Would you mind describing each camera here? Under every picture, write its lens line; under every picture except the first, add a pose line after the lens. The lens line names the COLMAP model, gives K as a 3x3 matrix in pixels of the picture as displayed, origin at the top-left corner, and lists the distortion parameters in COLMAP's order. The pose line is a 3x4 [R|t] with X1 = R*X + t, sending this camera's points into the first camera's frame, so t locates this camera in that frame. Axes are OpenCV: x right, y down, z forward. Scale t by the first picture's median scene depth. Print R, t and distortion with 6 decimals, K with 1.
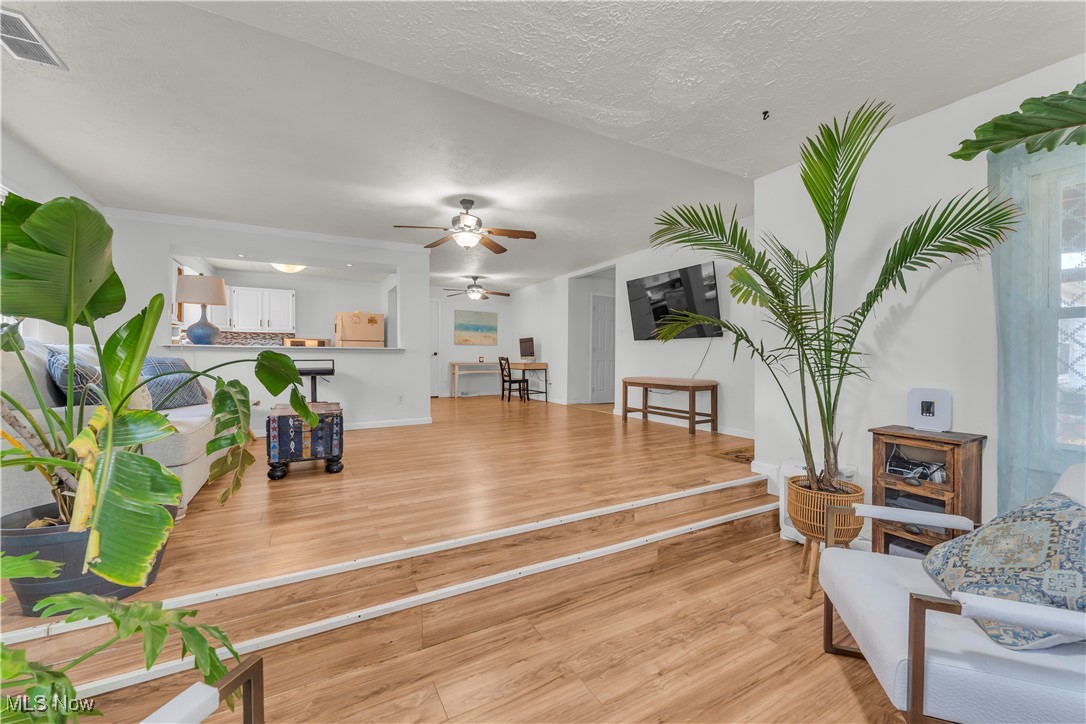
lens RADIAL K [[431.6, 0, 544.7], [0, 431.6, 362.9], [0, 0, 1]] dist [-0.001263, -0.000507]
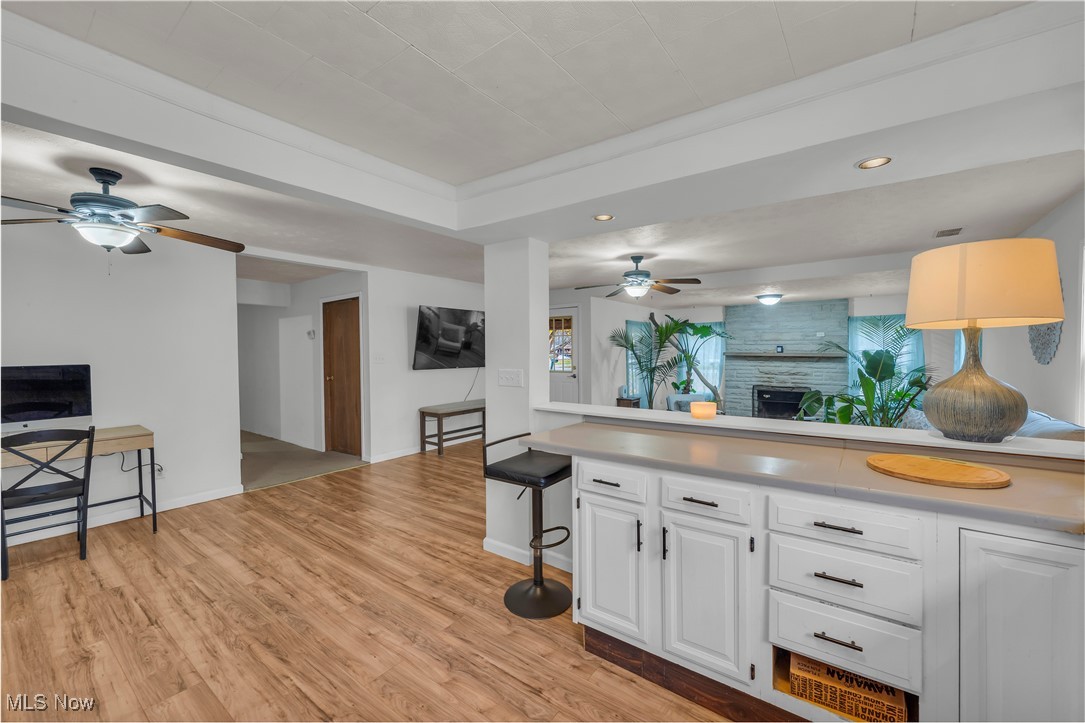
lens RADIAL K [[431.3, 0, 541.5], [0, 431.3, 362.8], [0, 0, 1]] dist [-0.001263, -0.000507]
pose [[-0.400431, -0.024613, 0.915996, -0.852013], [0.018354, 0.999223, 0.034873, -0.108099], [-0.916143, 0.030777, -0.399668, 1.287409]]
